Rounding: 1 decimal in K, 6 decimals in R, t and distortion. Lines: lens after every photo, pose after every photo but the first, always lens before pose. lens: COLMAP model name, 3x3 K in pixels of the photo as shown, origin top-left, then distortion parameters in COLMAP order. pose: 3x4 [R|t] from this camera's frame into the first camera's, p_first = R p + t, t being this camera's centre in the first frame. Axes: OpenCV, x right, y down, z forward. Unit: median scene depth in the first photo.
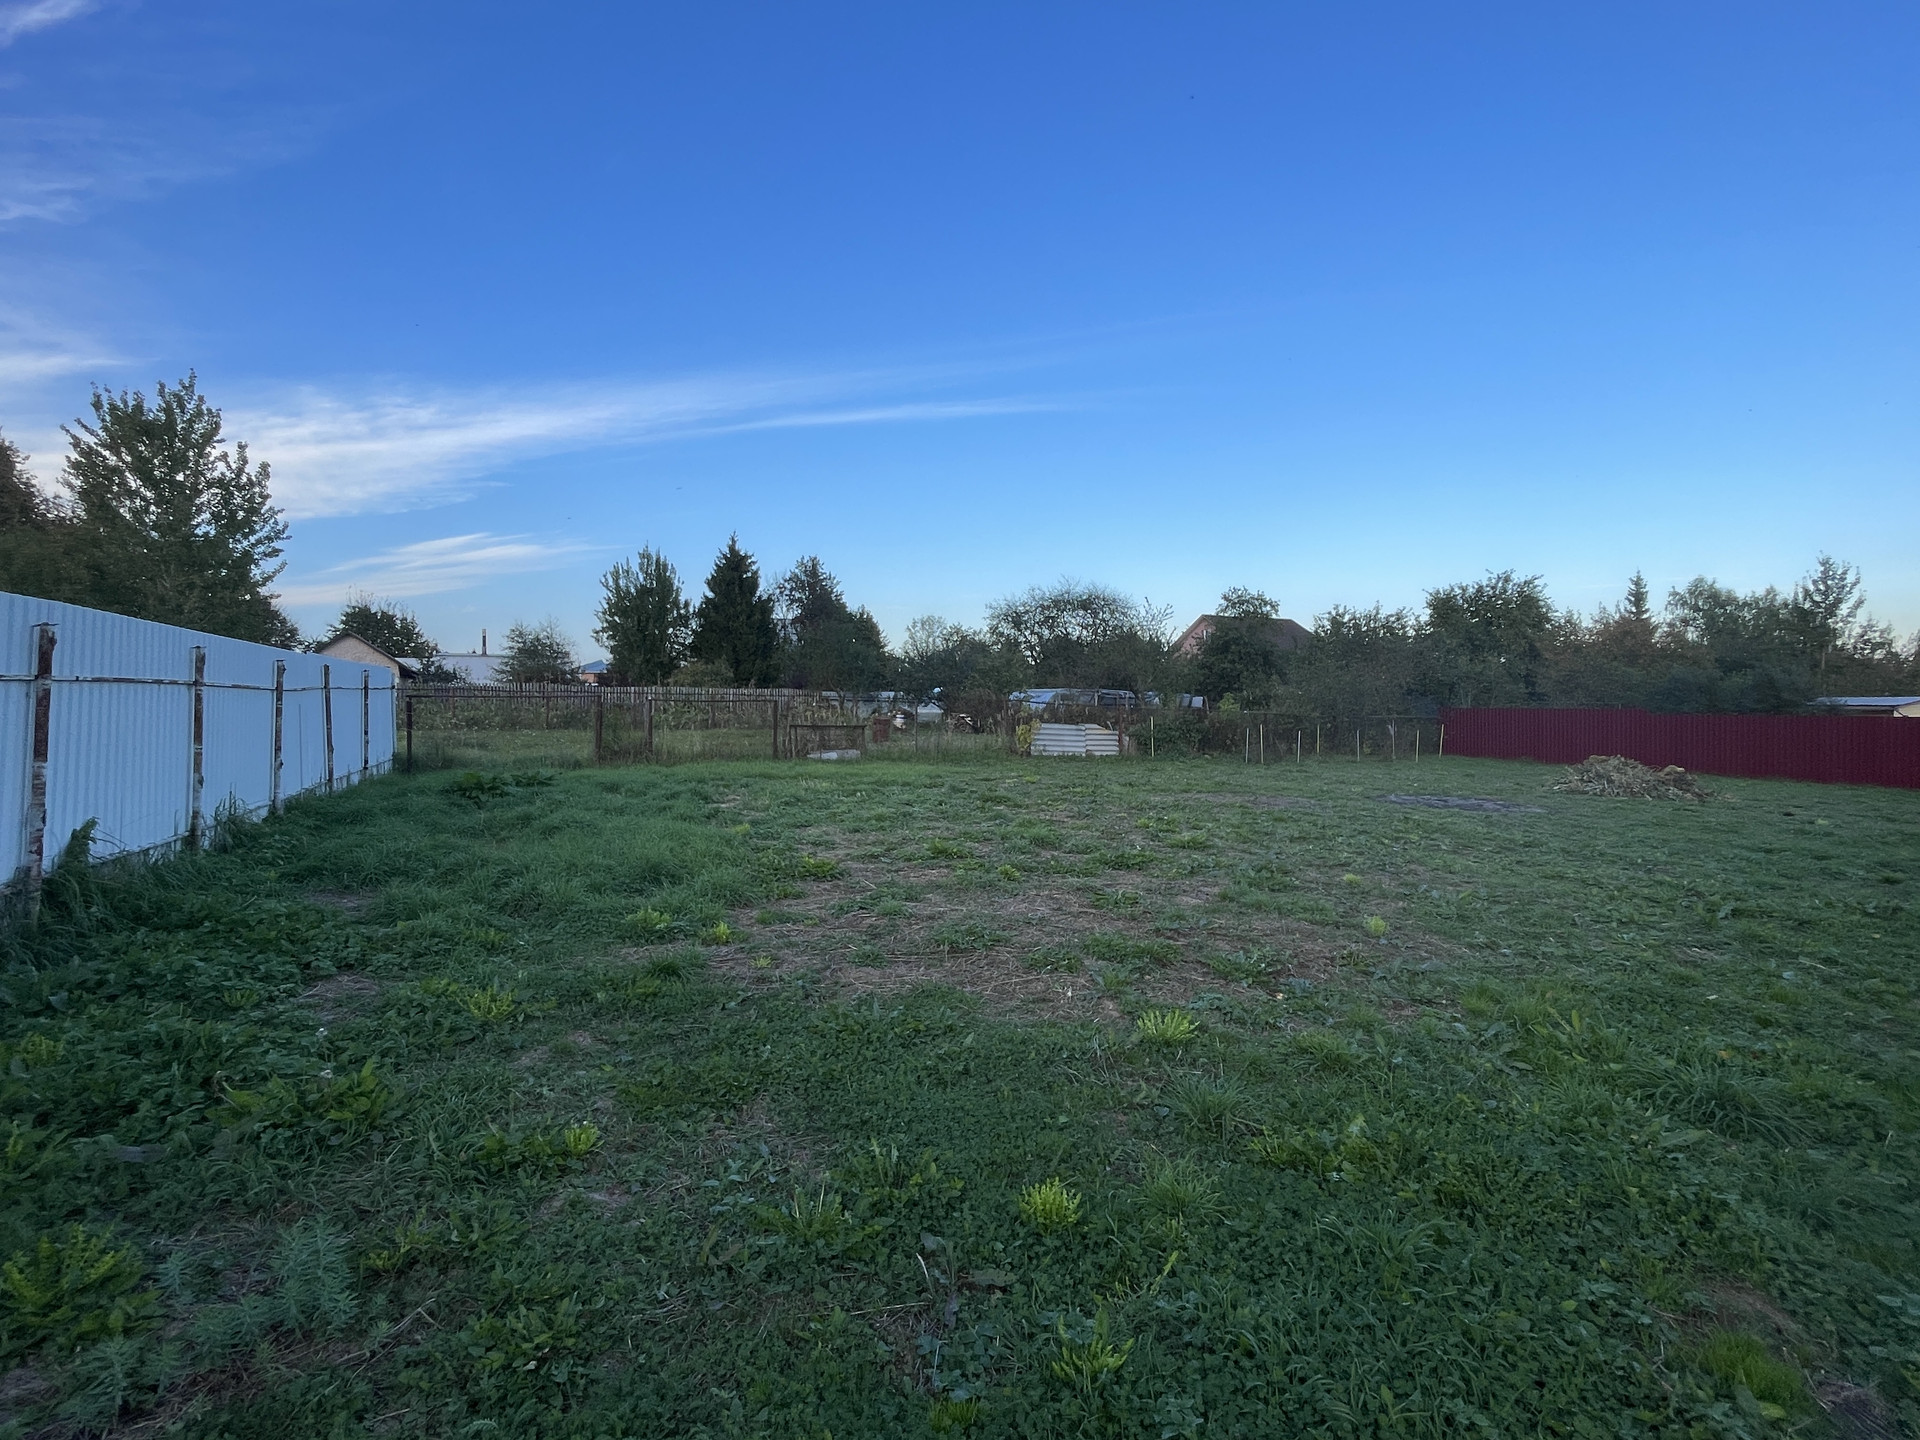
lens RADIAL K [[960.5, 0, 955.3], [0, 960.5, 682.5], [0, 0, 1]] dist [-0.000919, -0.000492]
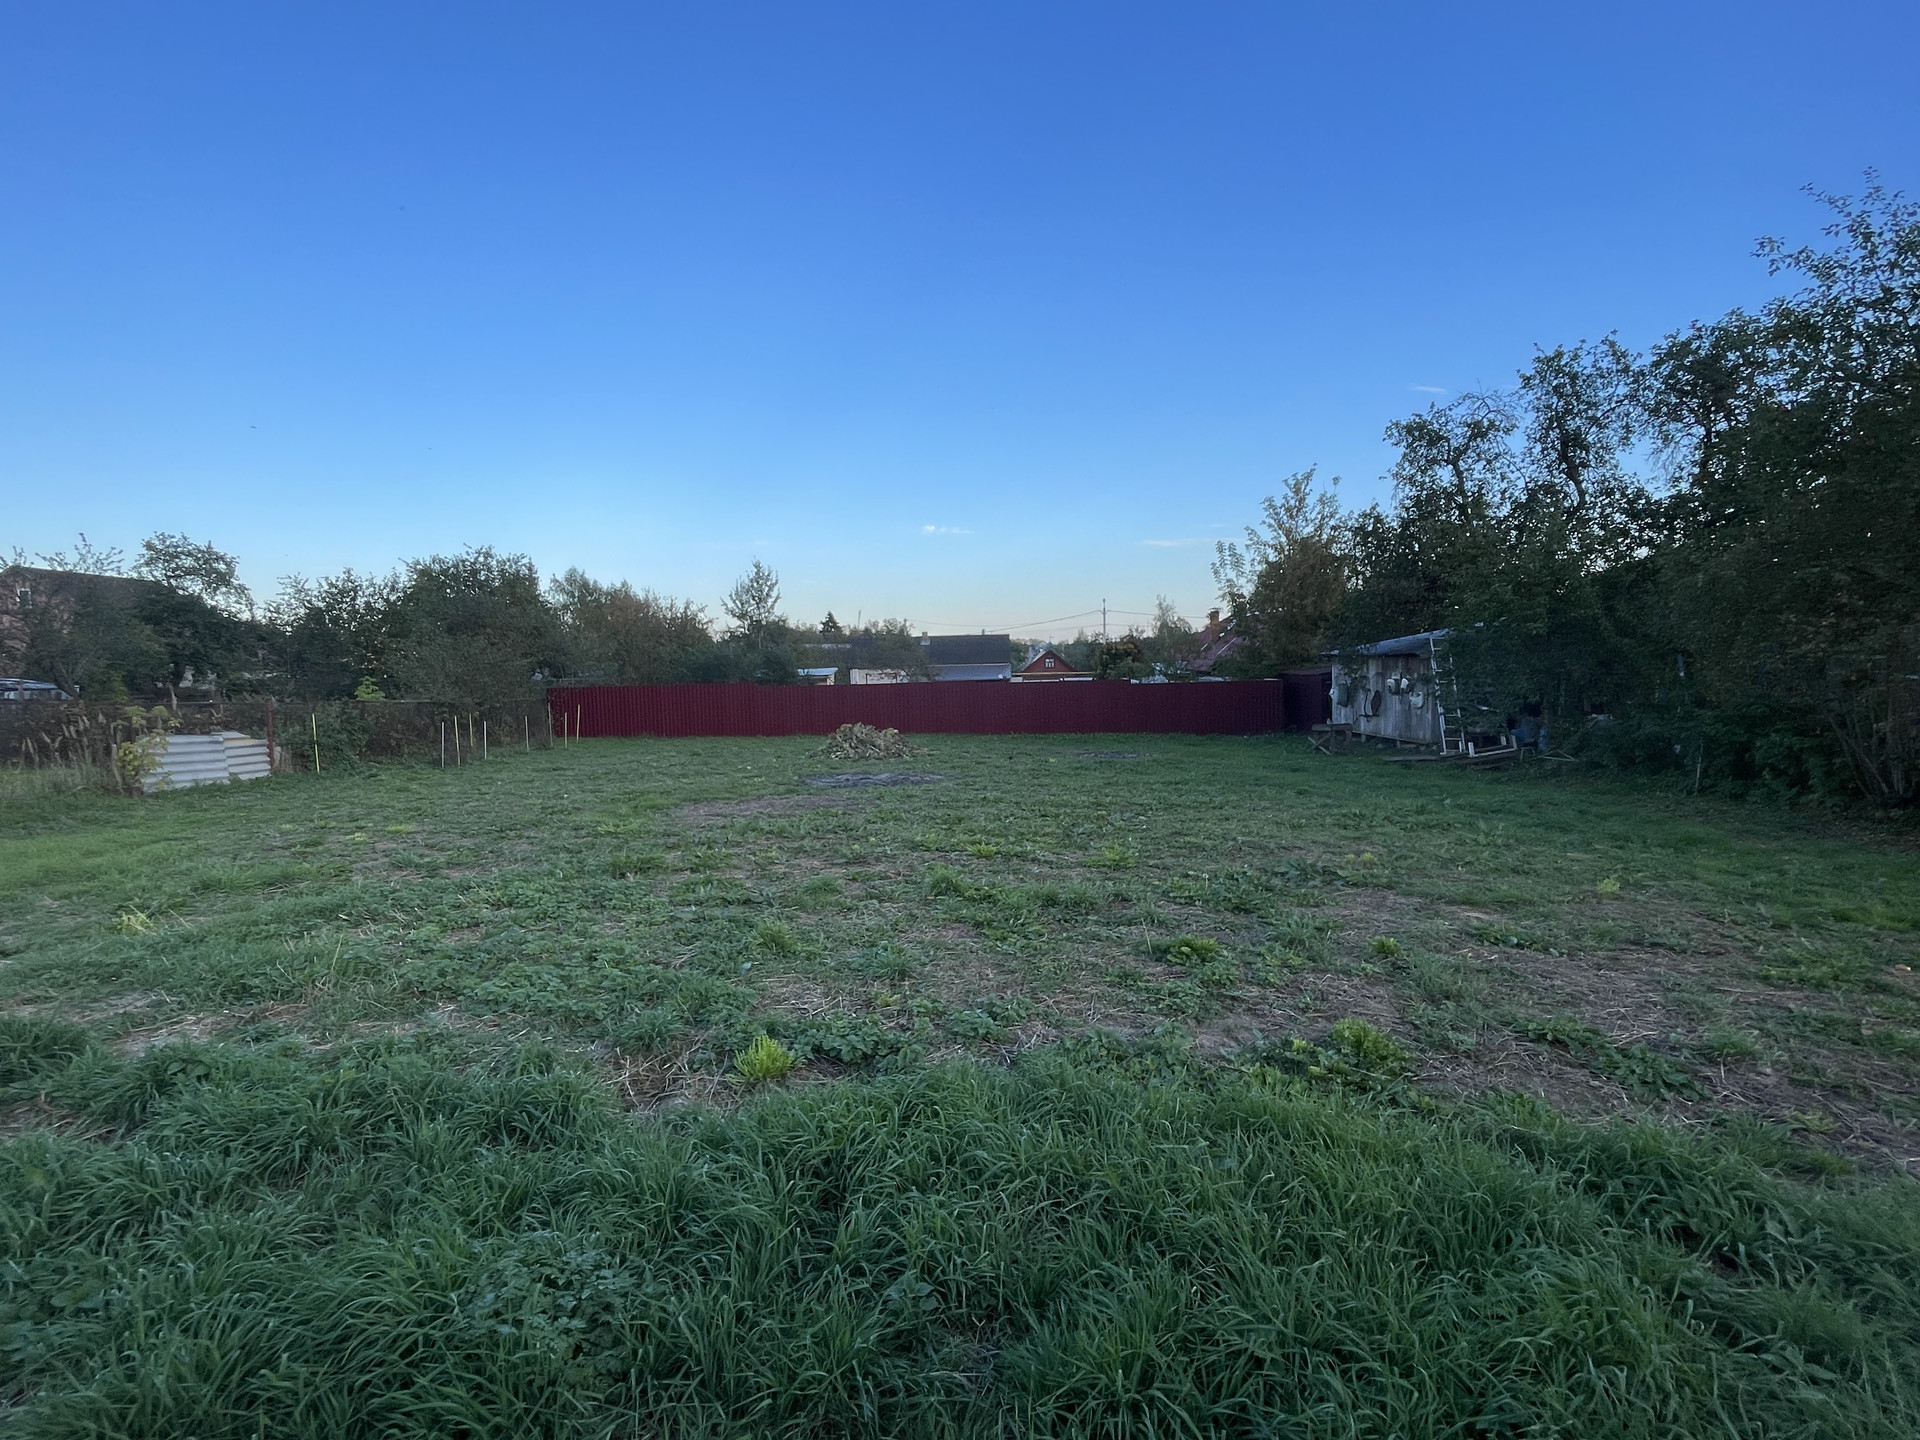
lens RADIAL K [[954.8, 0, 960.0], [0, 954.8, 720.0], [0, 0, 1]] dist [0.001729, -0.000821]
pose [[0.445333, -0.064042, 0.893072, -1.507441], [0.008947, 0.997707, 0.067084, -0.014184], [-0.895320, -0.021885, 0.444885, 2.171768]]
